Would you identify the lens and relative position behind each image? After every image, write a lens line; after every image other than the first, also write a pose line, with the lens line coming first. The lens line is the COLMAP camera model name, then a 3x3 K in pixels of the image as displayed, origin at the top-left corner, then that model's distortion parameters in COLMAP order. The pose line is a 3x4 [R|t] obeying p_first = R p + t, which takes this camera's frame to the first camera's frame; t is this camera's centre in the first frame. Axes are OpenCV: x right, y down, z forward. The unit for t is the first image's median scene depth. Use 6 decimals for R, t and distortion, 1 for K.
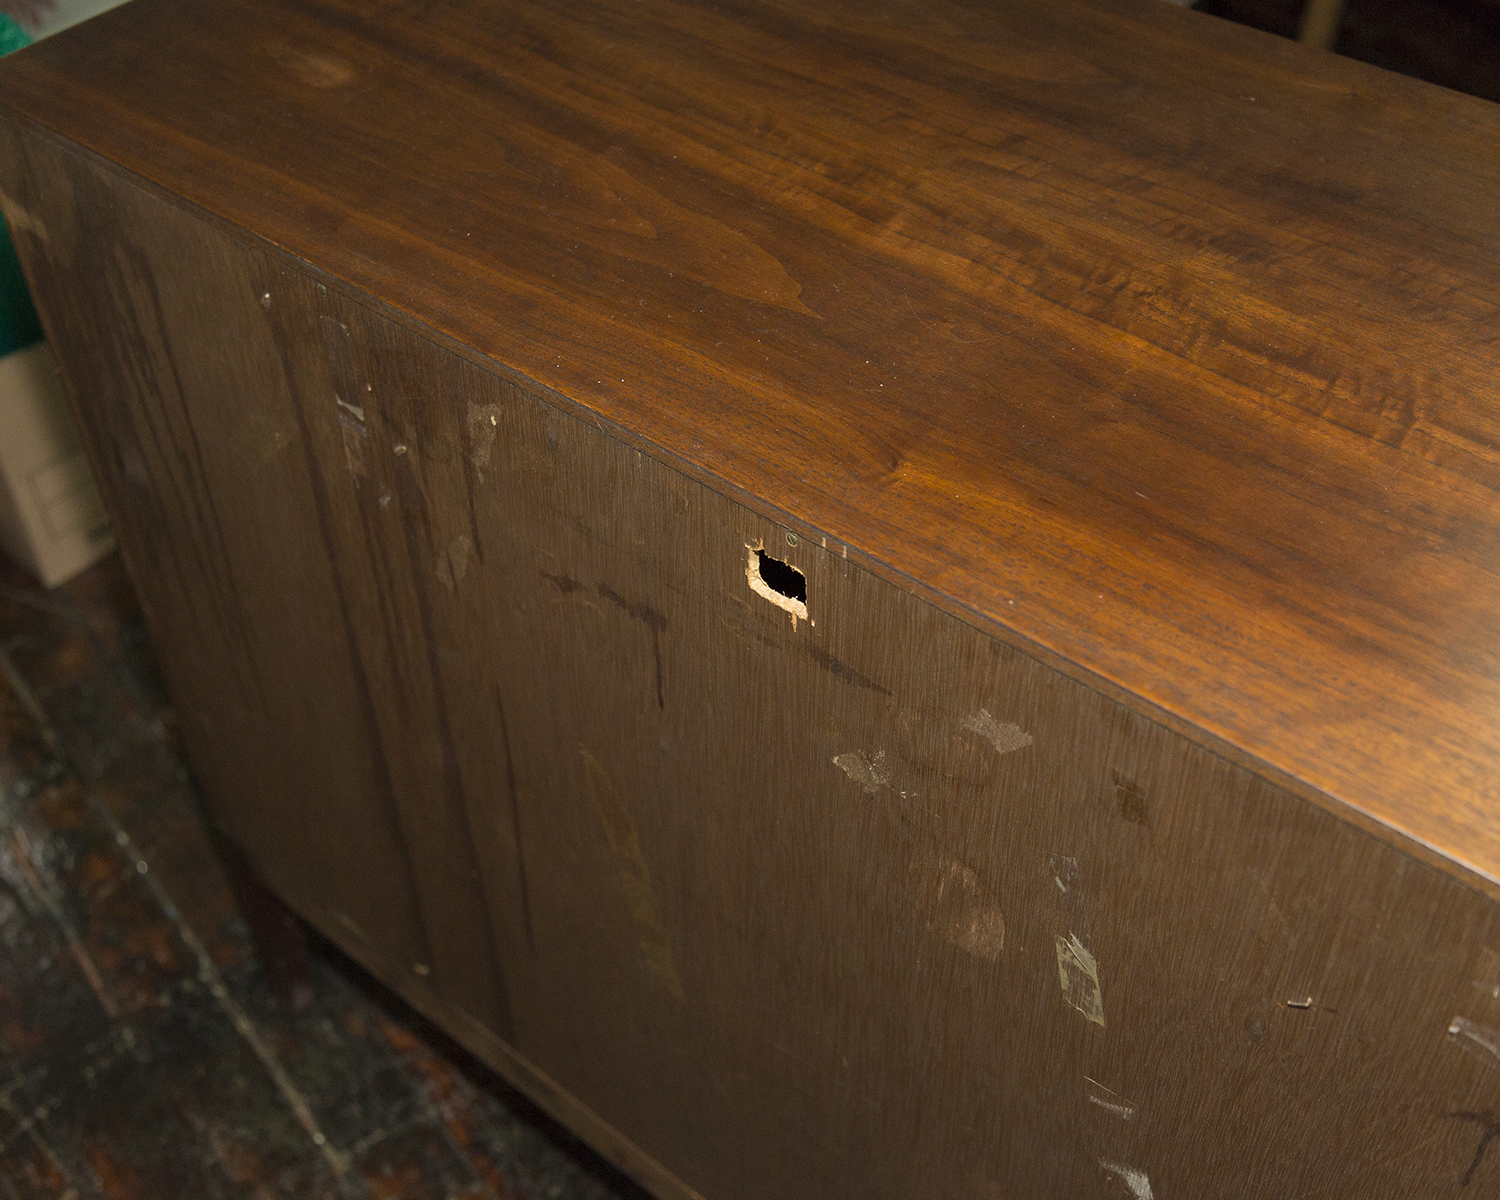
lens RADIAL K [[1973.0, 0, 752.2], [0, 1973.0, 599.6], [0, 0, 1]] dist [-0.024293, 0.000000]
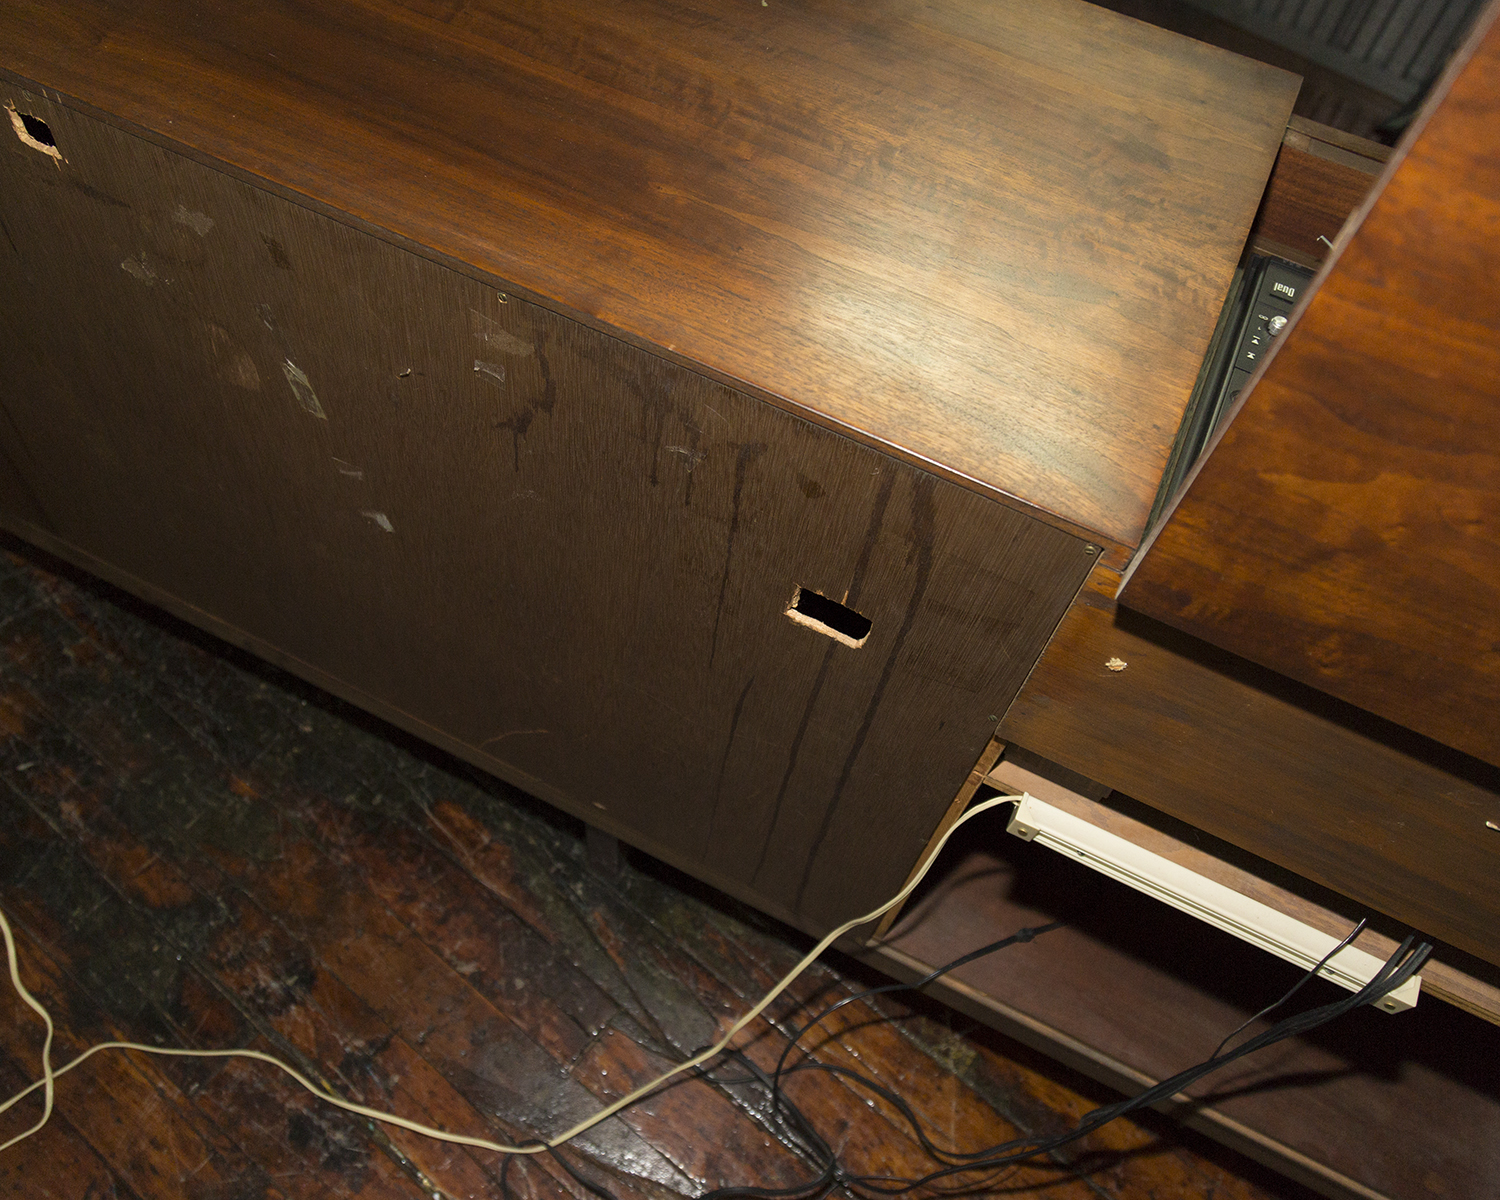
lens RADIAL K [[1192.3, 0, 757.7], [0, 1192.3, 600.9], [0, 0, 1]] dist [0.000864, -0.006584]
pose [[0.950493, -0.142569, 0.276112, 0.239181], [0.071098, 0.964748, 0.253391, 0.146457], [-0.302504, -0.221215, 0.927122, -0.056982]]
